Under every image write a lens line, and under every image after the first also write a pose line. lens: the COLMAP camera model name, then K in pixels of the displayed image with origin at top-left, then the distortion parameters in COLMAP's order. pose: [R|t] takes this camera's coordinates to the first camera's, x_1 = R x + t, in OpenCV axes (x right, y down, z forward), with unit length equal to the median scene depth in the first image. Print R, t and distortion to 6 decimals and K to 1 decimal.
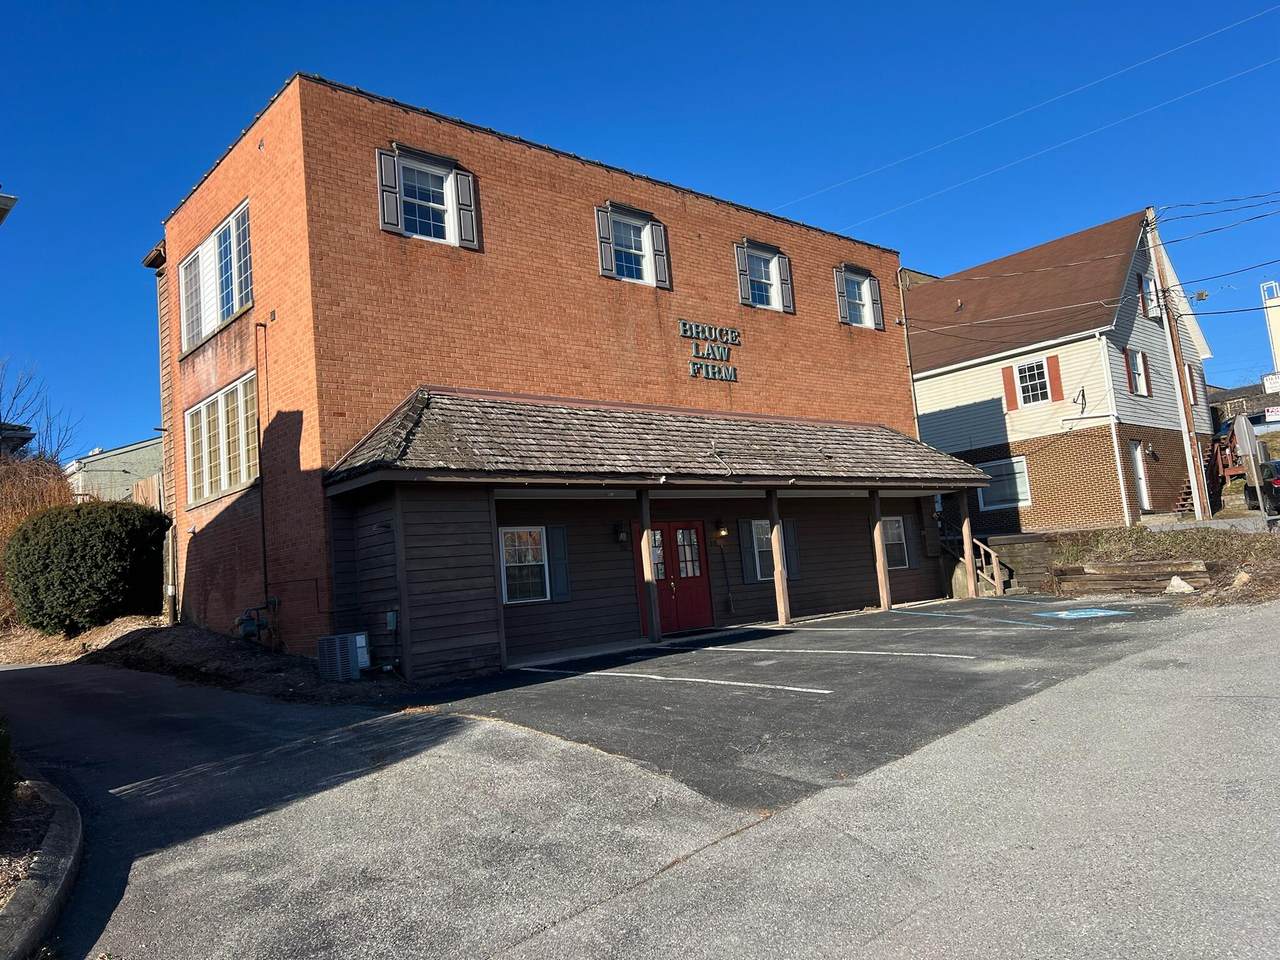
lens RADIAL K [[934.8, 0, 640.0], [0, 934.8, 480.0], [0, 0, 1]] dist [0.081274, -0.137933]
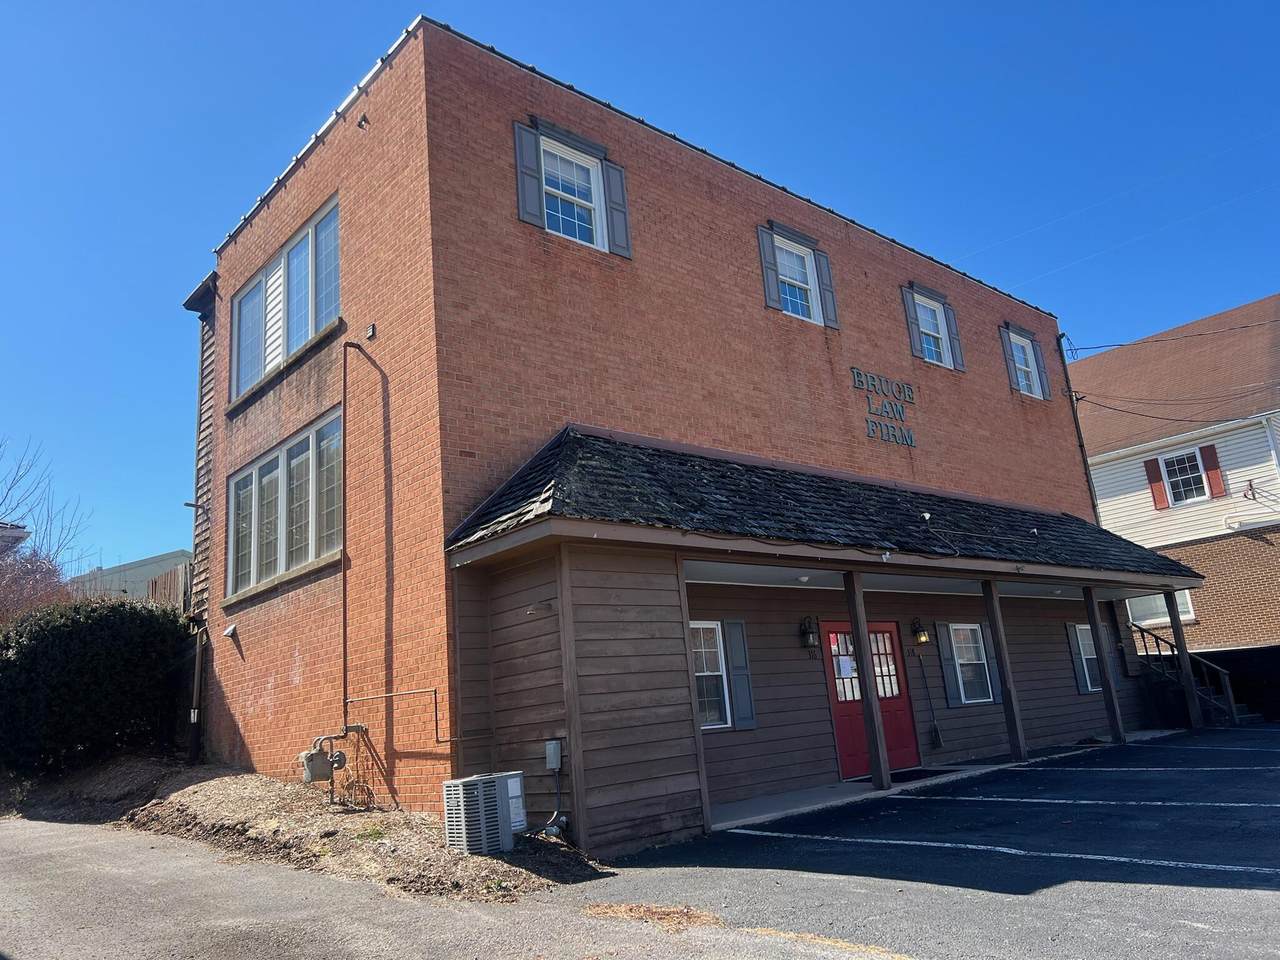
lens RADIAL K [[915.5, 0, 640.0], [0, 915.5, 480.0], [0, 0, 1]] dist [0.080599, -0.118202]
pose [[0.999944, 0.000892, 0.010583, -0.175643], [0.000672, 0.989154, -0.146879, 0.046173], [-0.010600, 0.146878, 0.989098, 0.282776]]
